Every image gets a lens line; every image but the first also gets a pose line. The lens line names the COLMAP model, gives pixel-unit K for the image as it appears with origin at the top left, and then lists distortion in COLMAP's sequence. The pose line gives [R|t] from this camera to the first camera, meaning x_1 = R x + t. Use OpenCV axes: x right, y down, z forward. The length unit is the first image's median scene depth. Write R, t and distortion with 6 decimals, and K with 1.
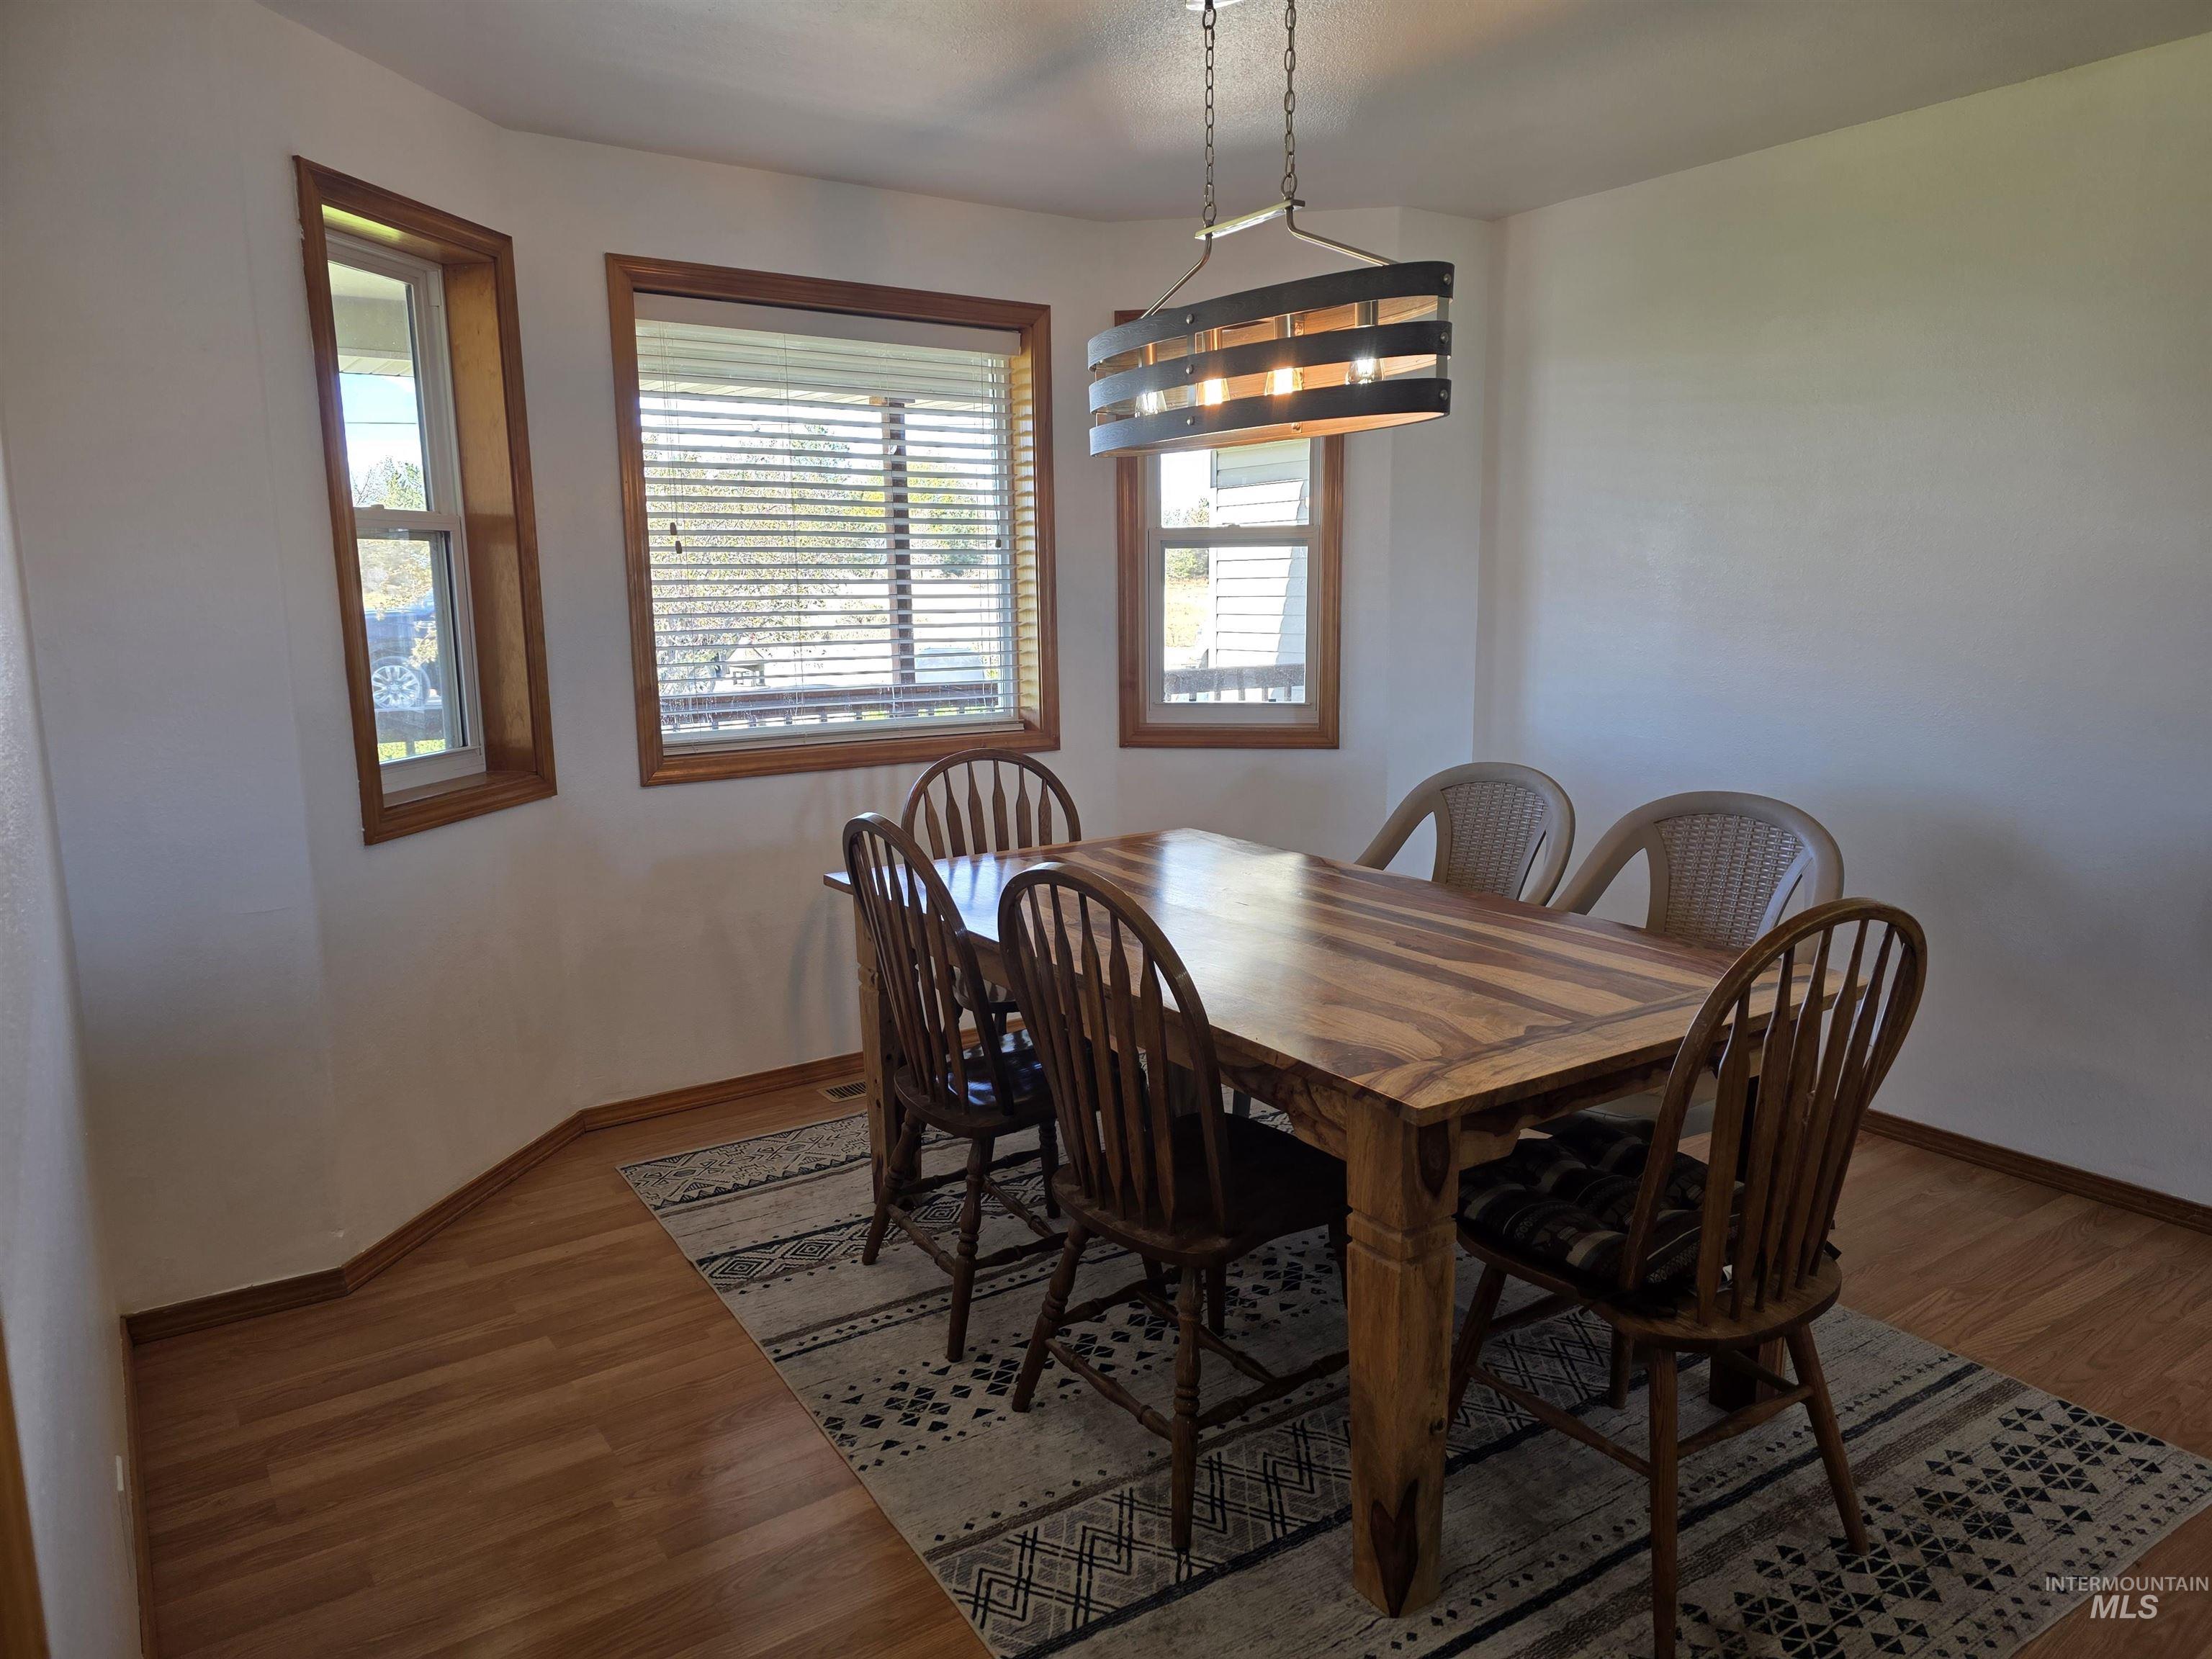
lens RADIAL K [[1472.9, 0, 1111.2], [0, 1472.9, 820.8], [0, 0, 1]] dist [0.067619, -0.052853]
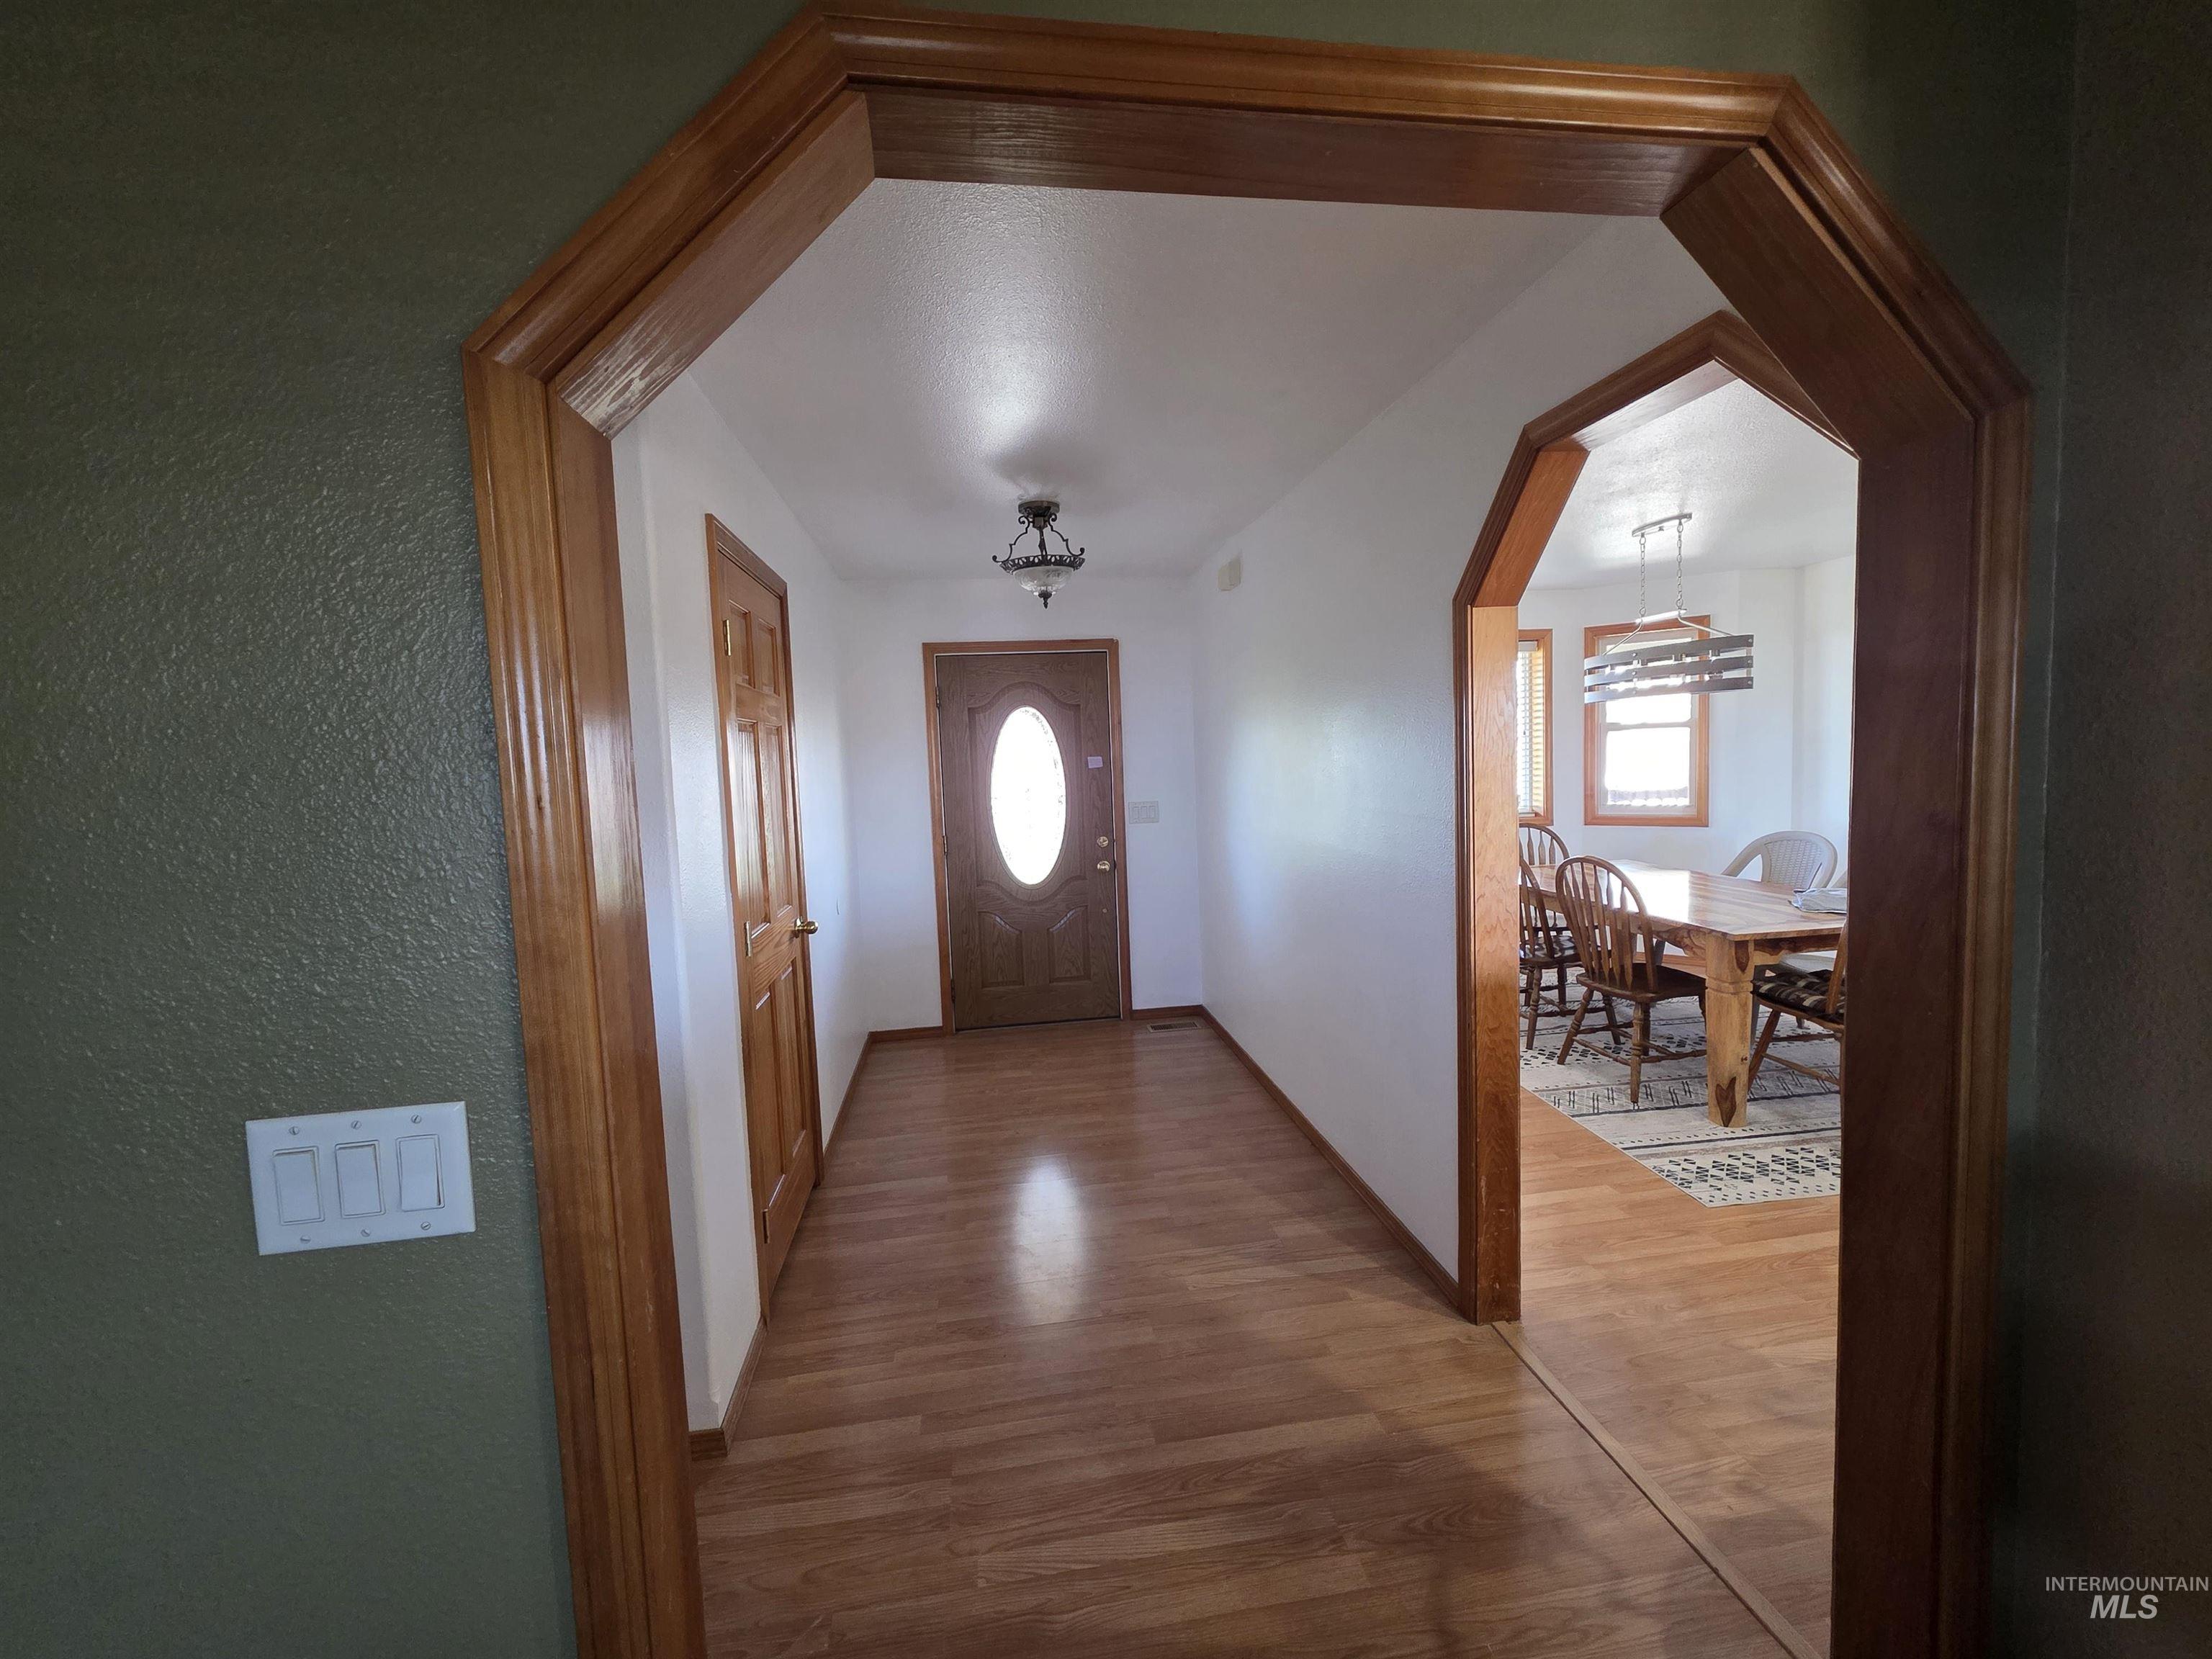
lens RADIAL K [[877.8, 0, 1106.3], [0, 877.8, 816.1], [0, 0, 1]] dist [0.002814, 0.000303]
pose [[0.898001, 0.008257, -0.439915, -0.087038], [-0.041796, 0.996903, -0.066608, 0.076798], [0.438003, 0.078201, 0.895566, -0.677283]]
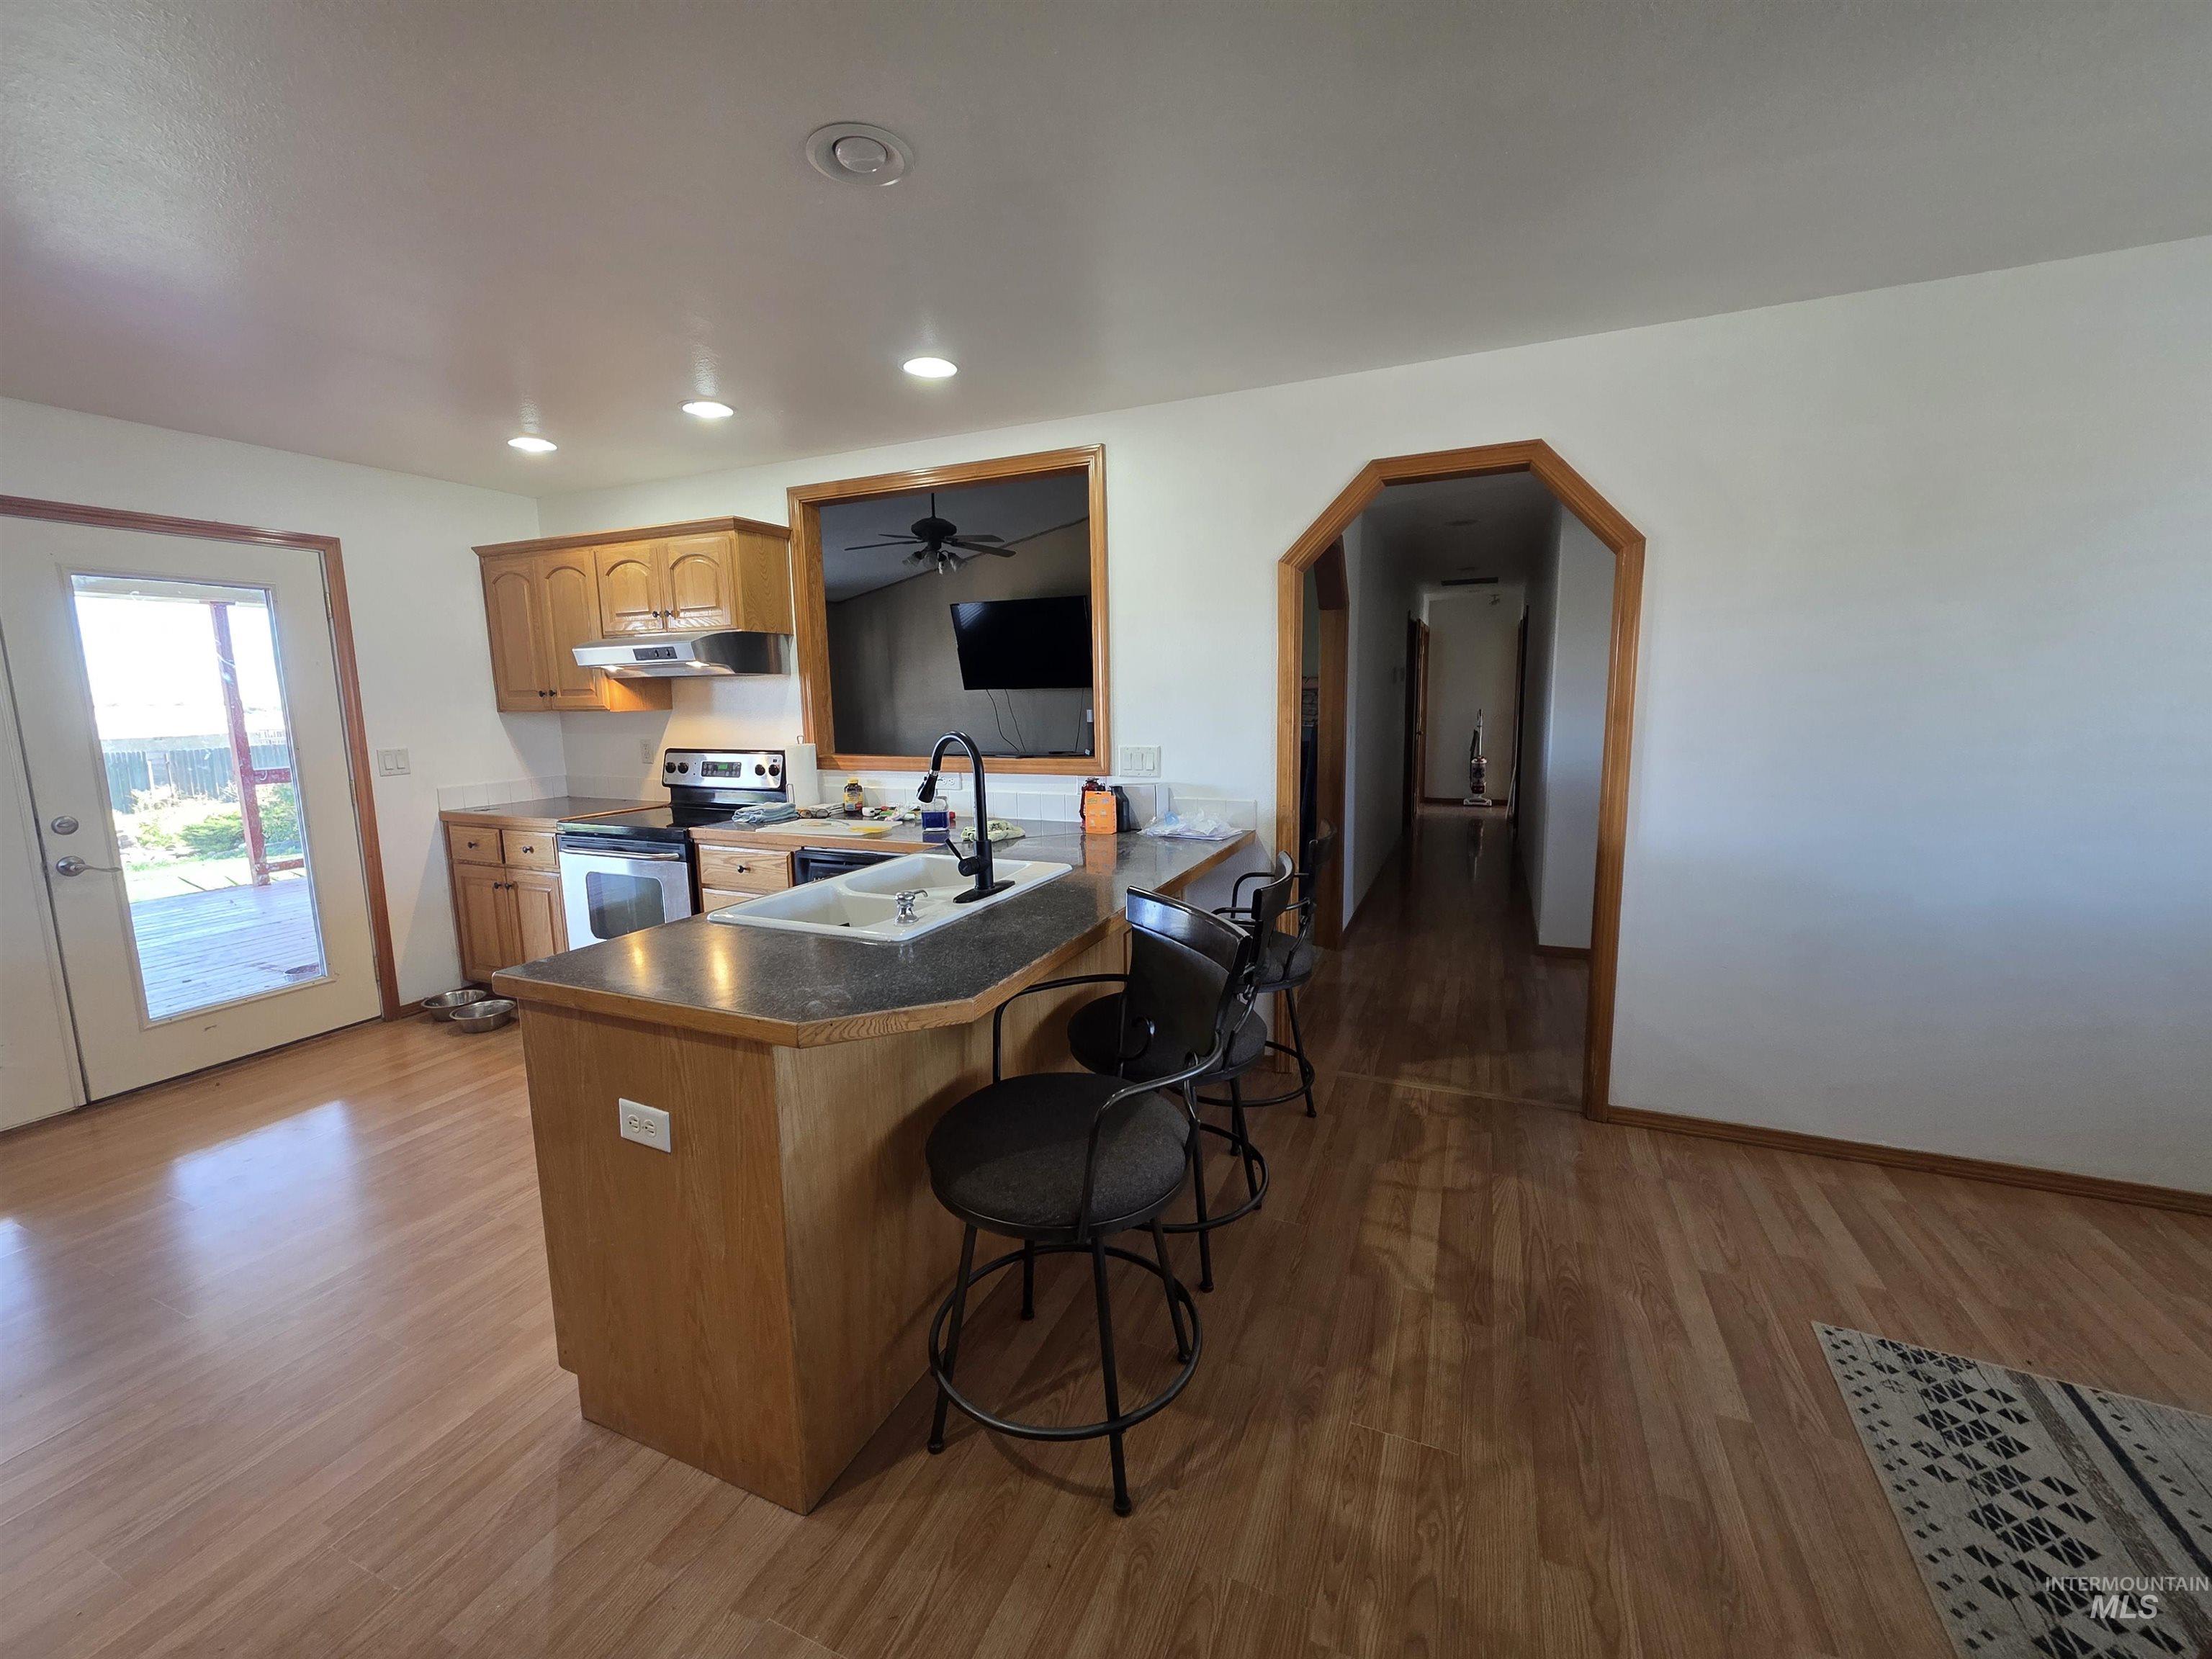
lens RADIAL K [[887.2, 0, 1099.6], [0, 887.2, 819.2], [0, 0, 1]] dist [0.000448, 0.001203]
pose [[-0.846876, 0.102788, -0.521762, 0.822704], [-0.058519, 0.957171, 0.283548, -0.109844], [0.528560, 0.270663, -0.804590, 0.607508]]
